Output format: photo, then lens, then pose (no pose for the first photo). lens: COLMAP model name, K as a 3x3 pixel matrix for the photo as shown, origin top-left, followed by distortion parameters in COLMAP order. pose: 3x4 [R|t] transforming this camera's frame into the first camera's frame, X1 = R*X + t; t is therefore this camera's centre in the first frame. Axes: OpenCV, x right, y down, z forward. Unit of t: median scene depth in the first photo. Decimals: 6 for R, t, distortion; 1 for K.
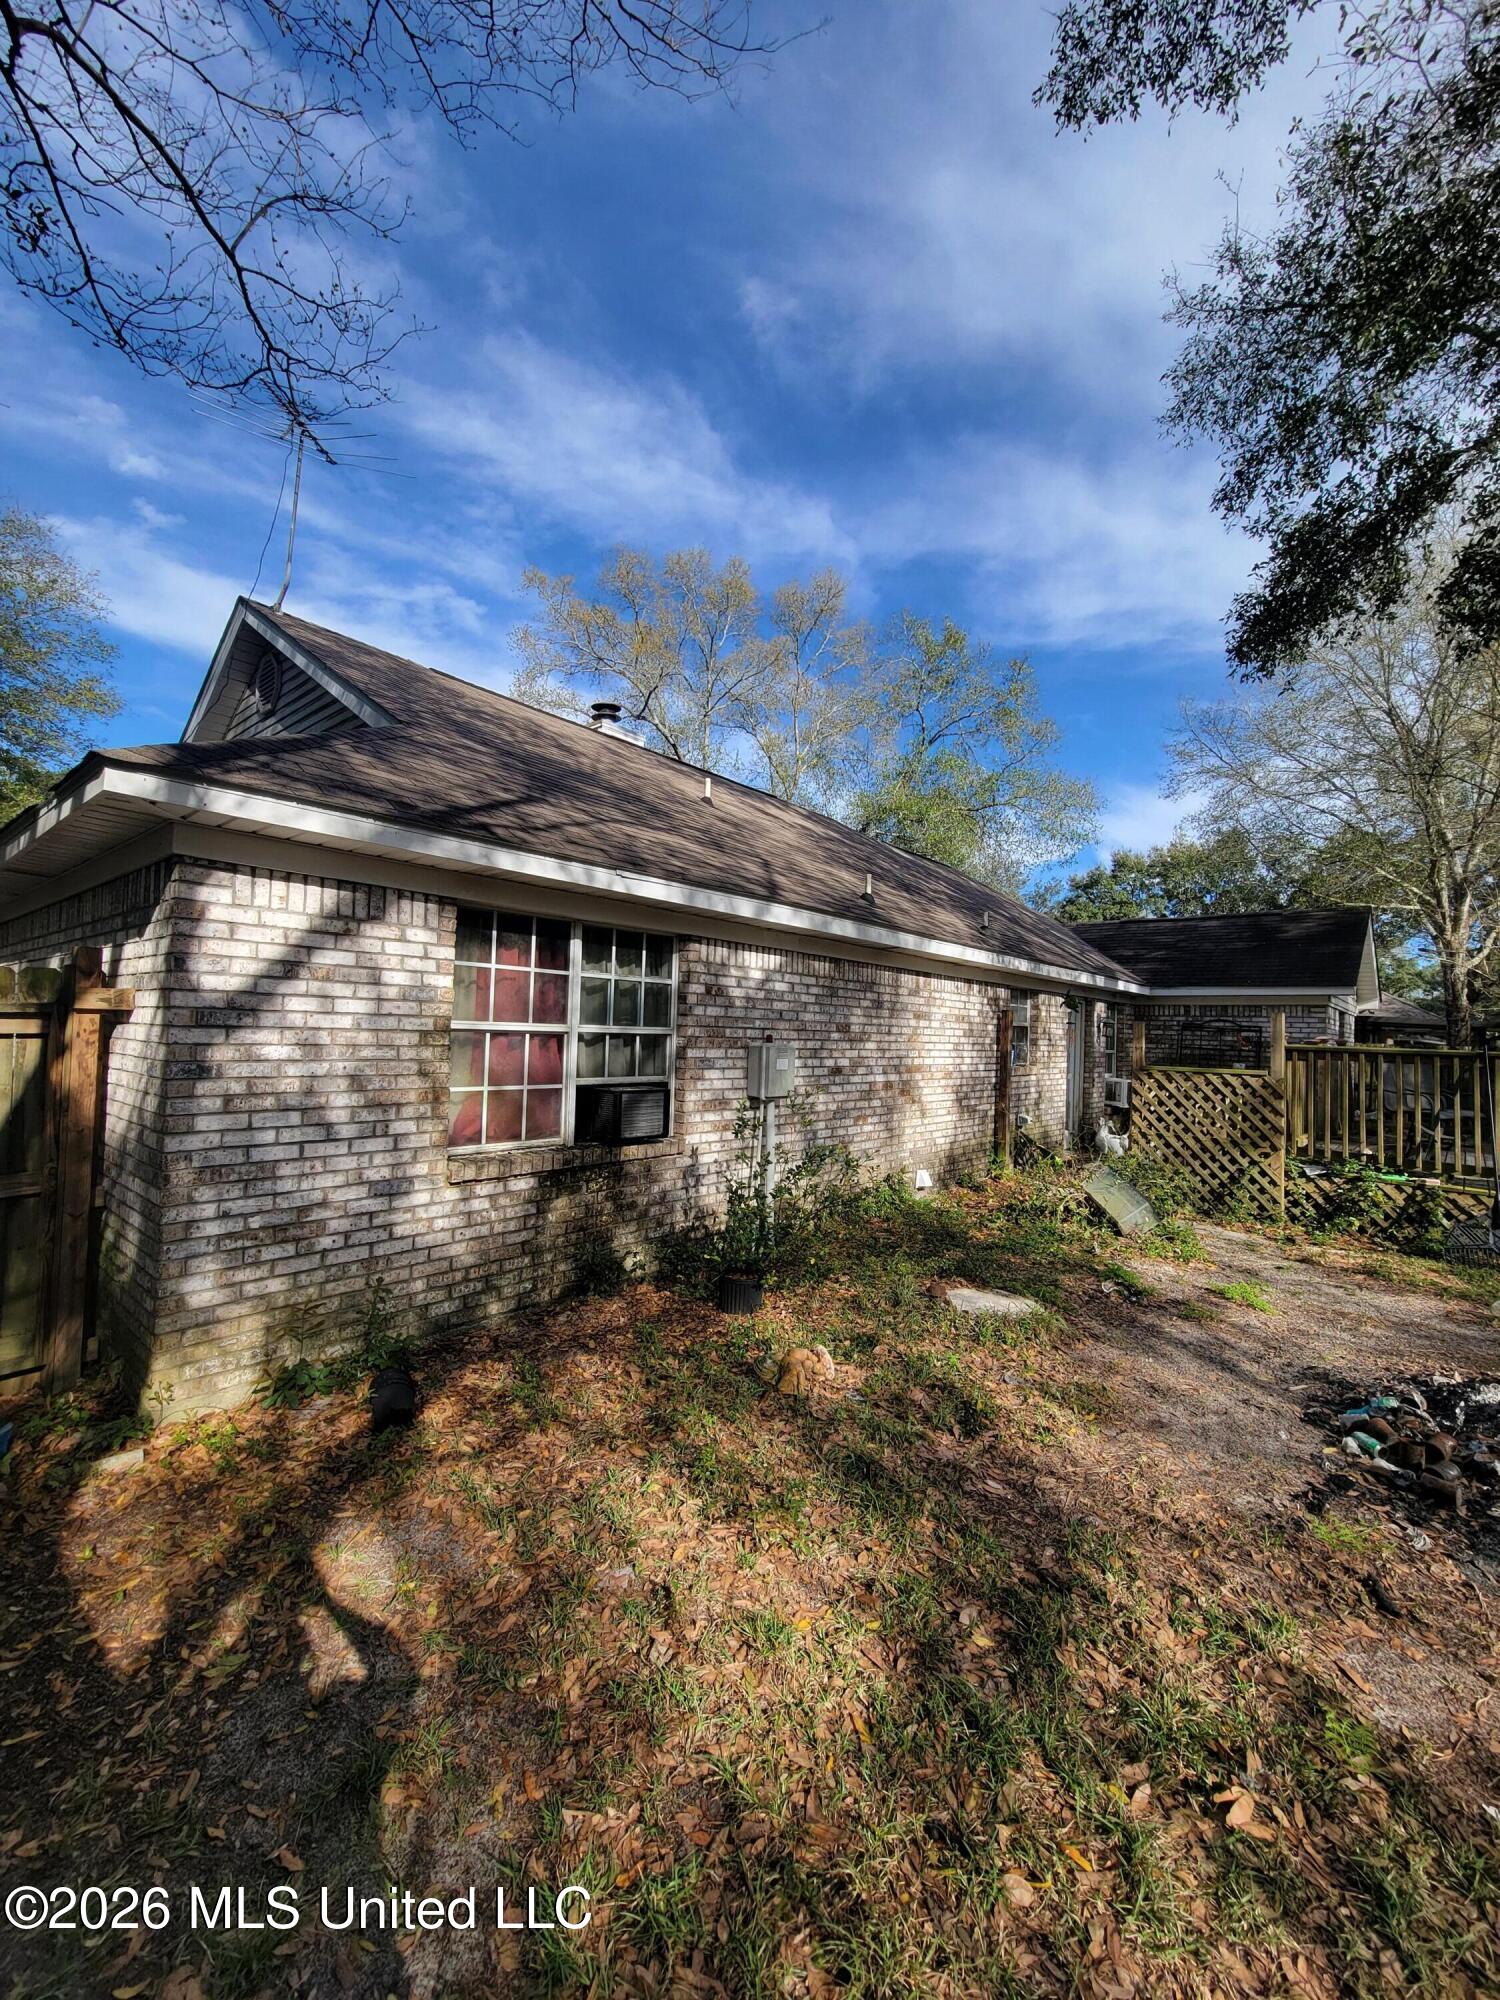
lens RADIAL K [[808.4, 0, 744.3], [0, 808.4, 1004.8], [0, 0, 1]] dist [-0.000099, 0.000096]
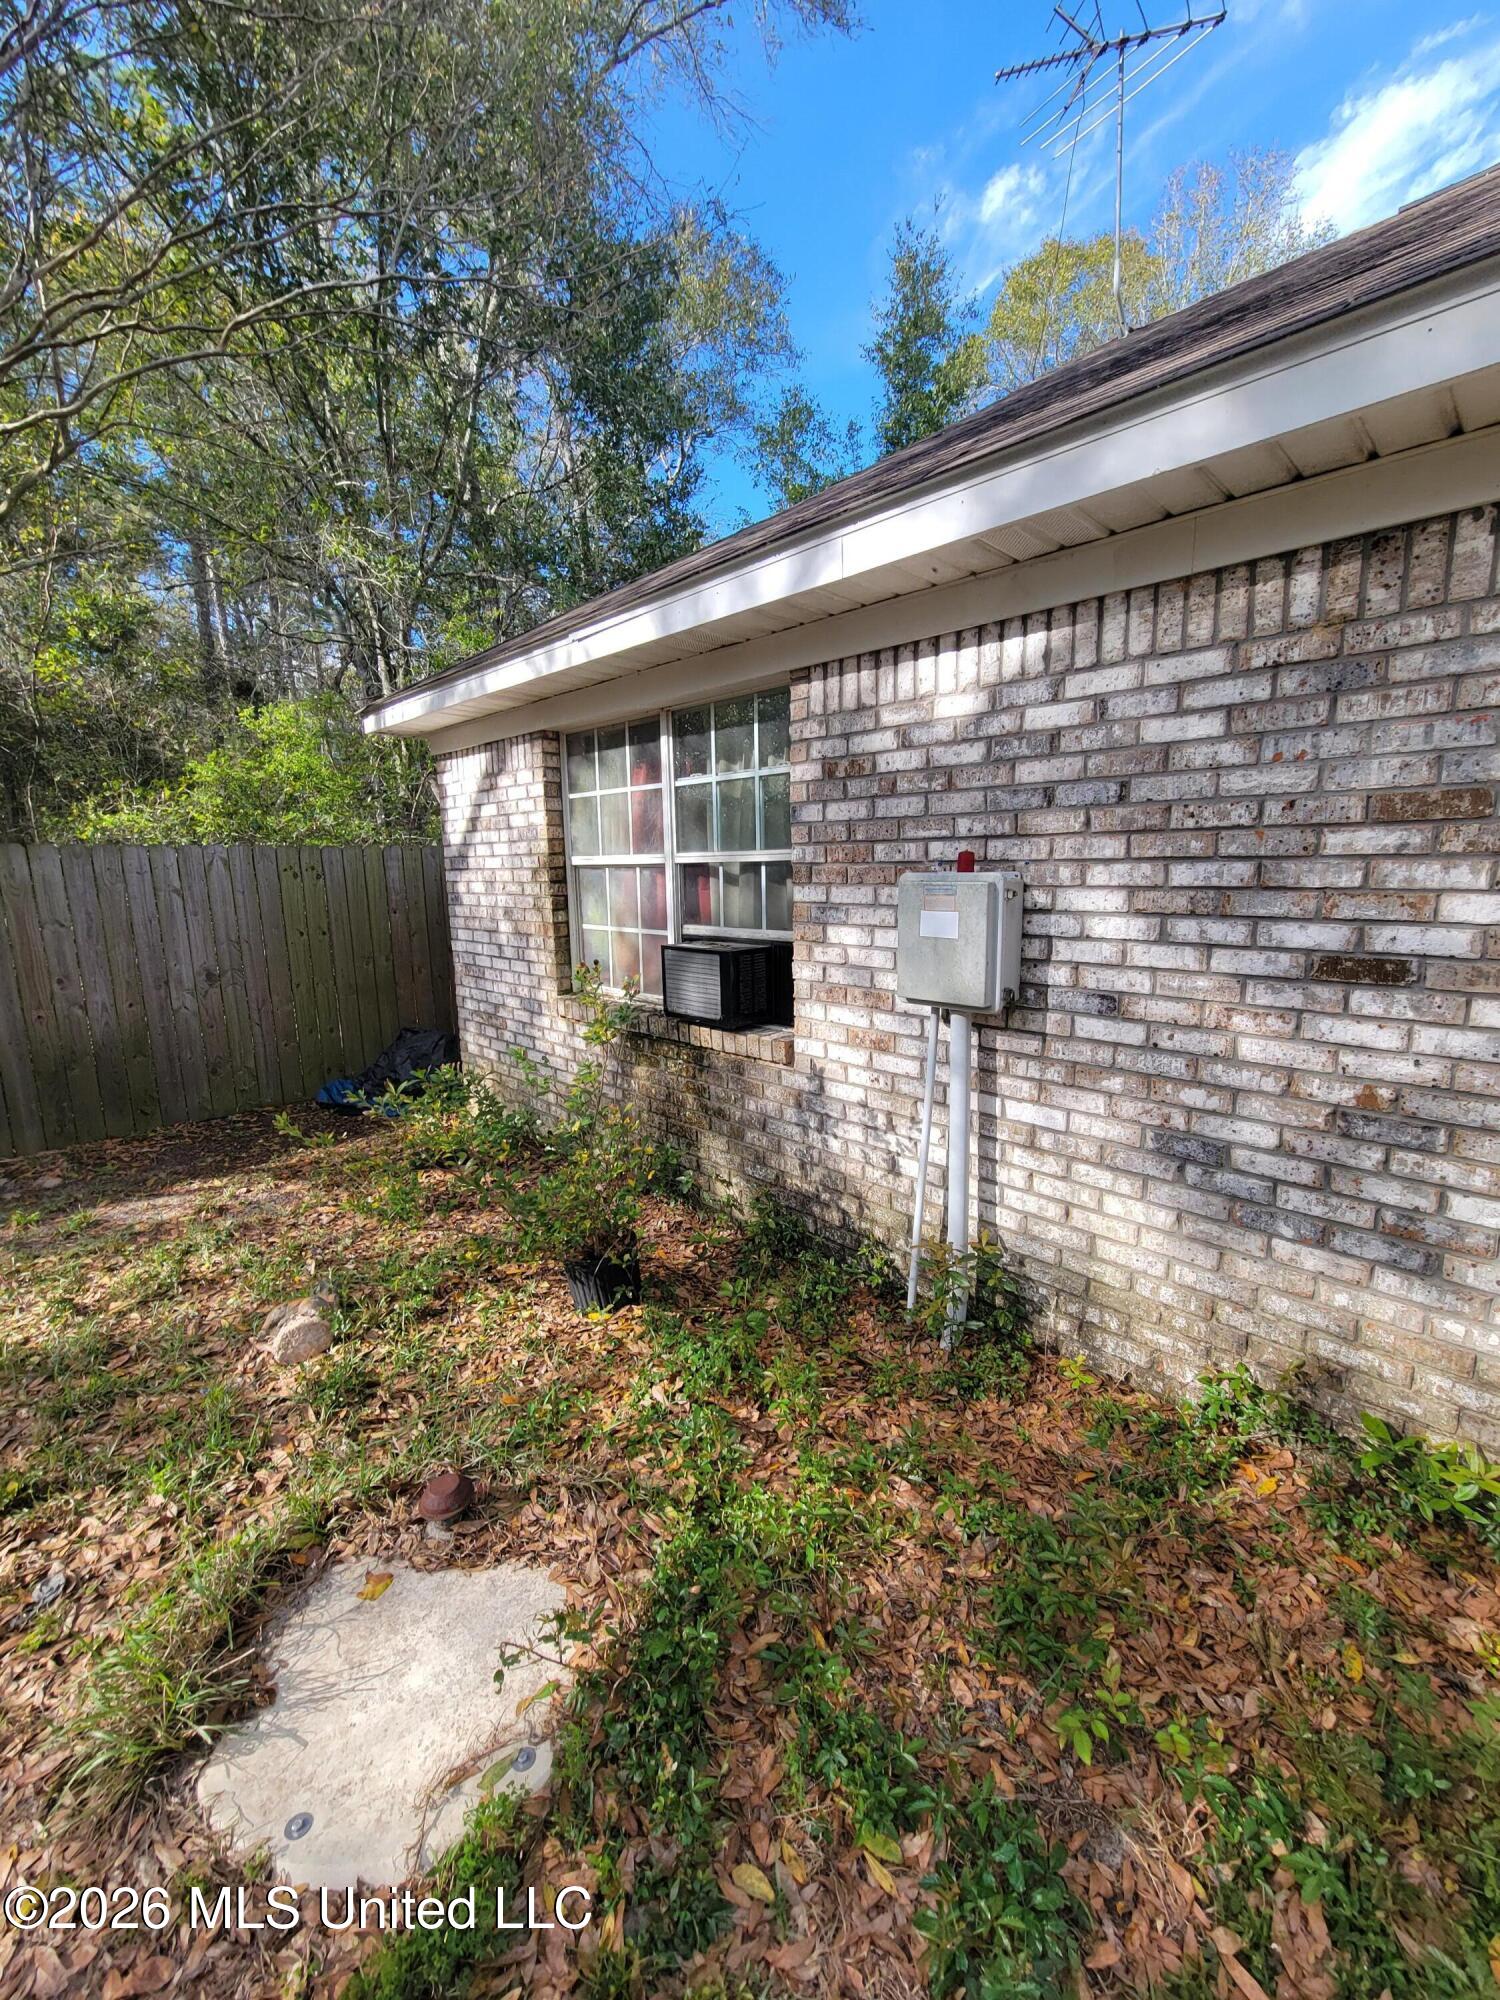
lens RADIAL K [[808.4, 0, 744.3], [0, 808.4, 1004.8], [0, 0, 1]] dist [-0.000099, 0.000096]
pose [[-0.066439, 0.144054, -0.987337, 0.485991], [0.049306, 0.988788, 0.140948, 0.054049], [0.996571, -0.039317, -0.072797, 0.982863]]
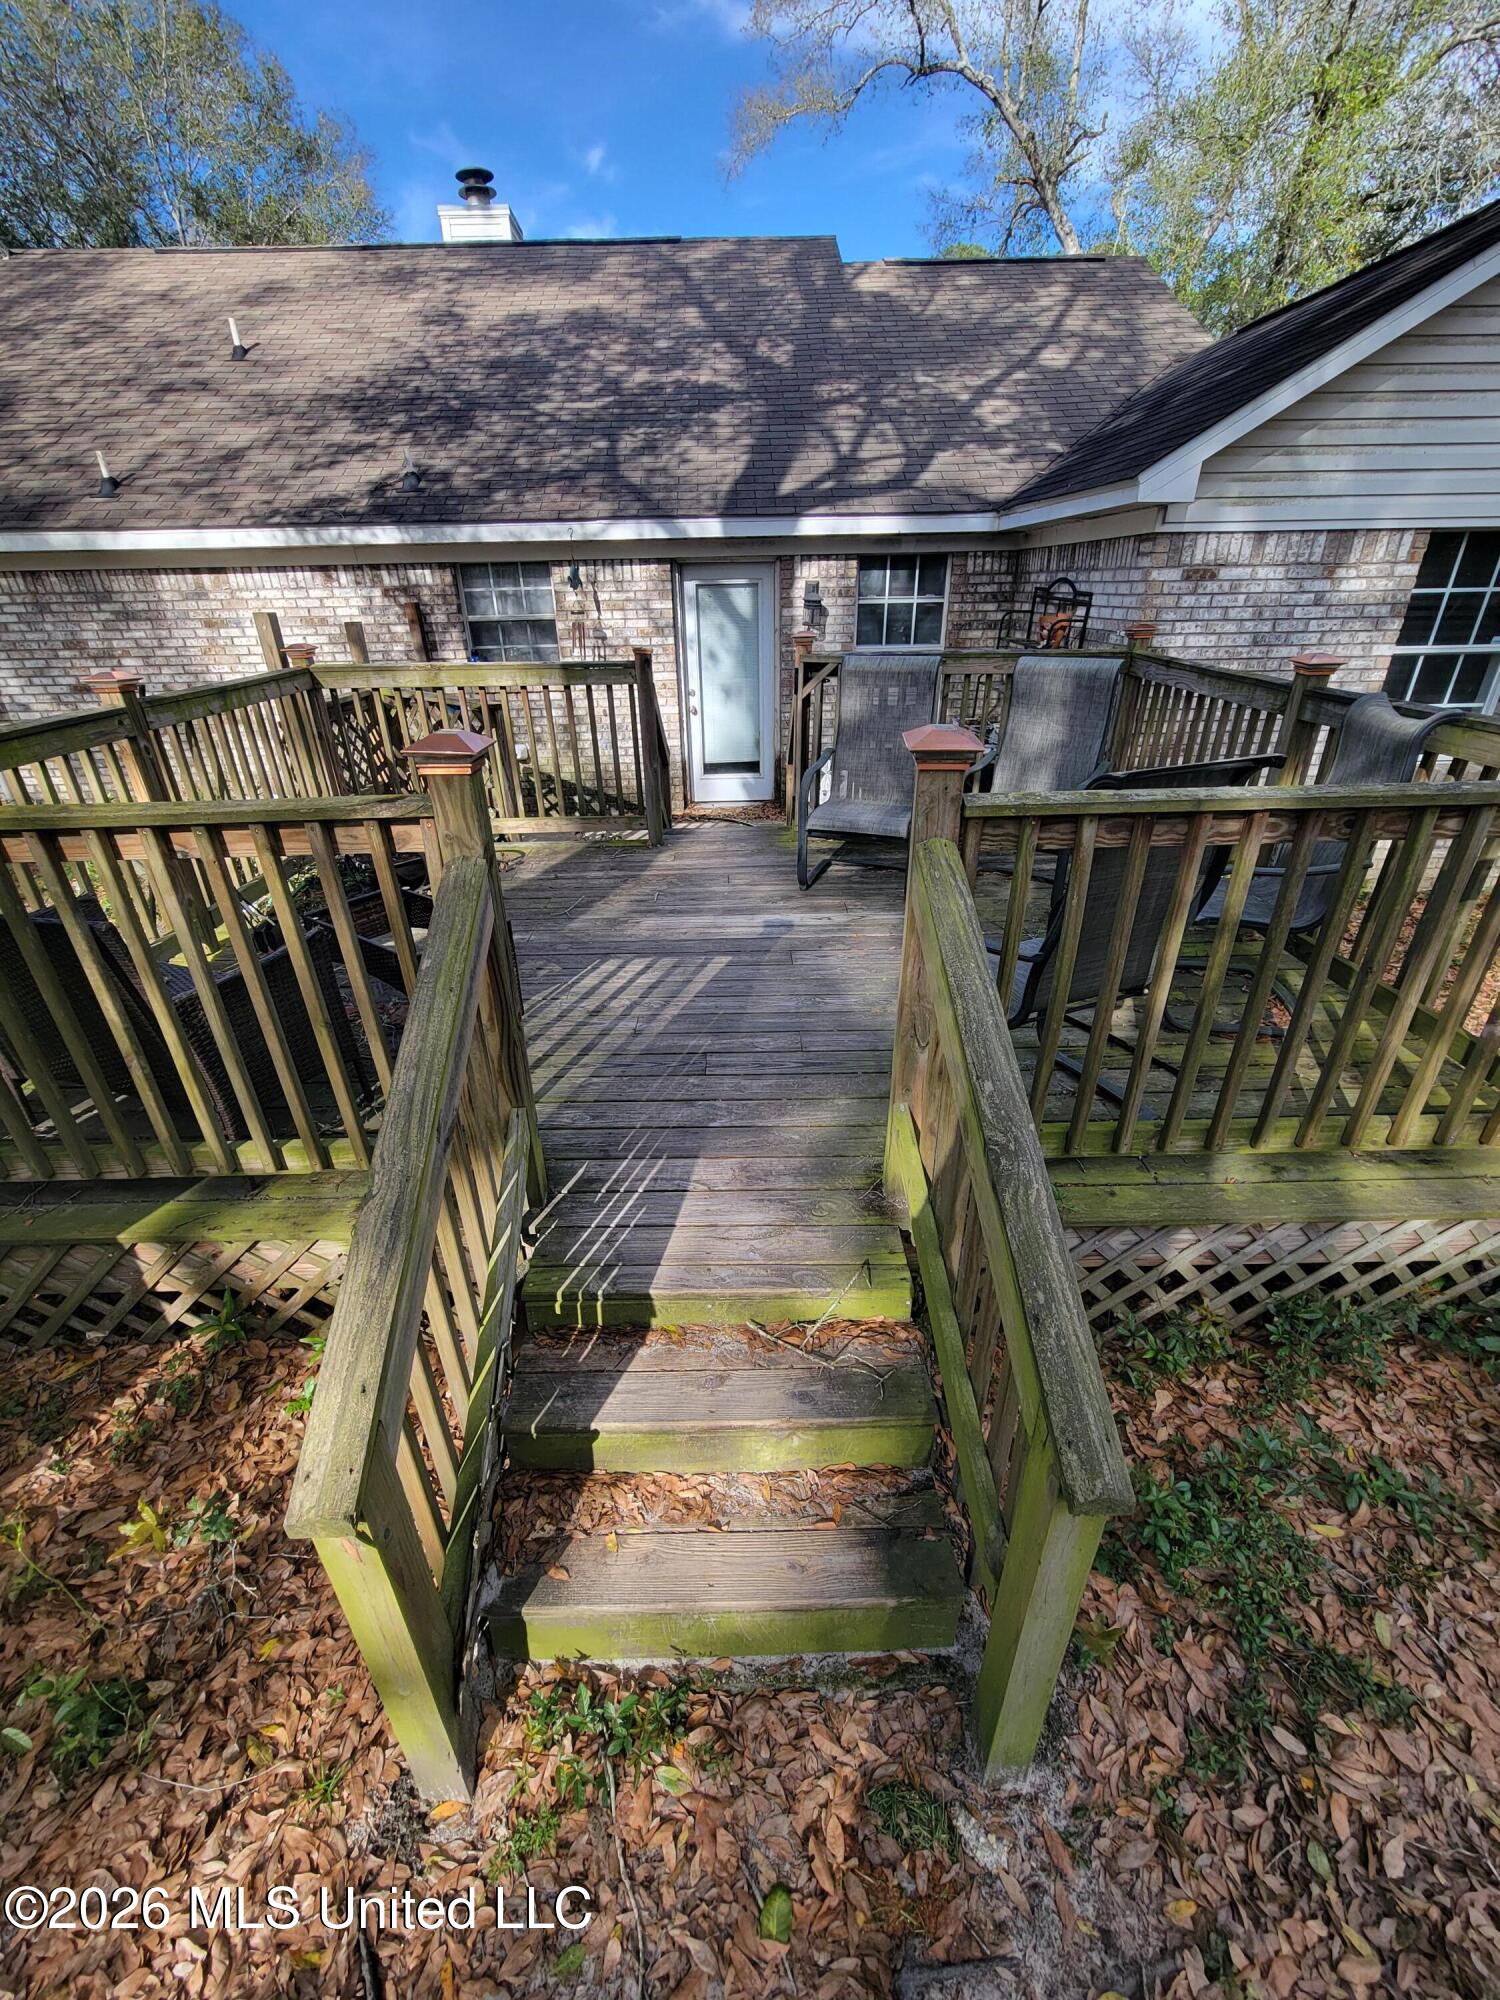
lens RADIAL K [[808.4, 0, 744.3], [0, 808.4, 1004.8], [0, 0, 1]] dist [-0.000099, 0.000096]
pose [[0.666154, 0.301687, -0.682074, 1.907038], [0.063822, 0.888122, 0.455156, 0.025920], [0.743079, -0.346735, 0.572371, 1.082933]]
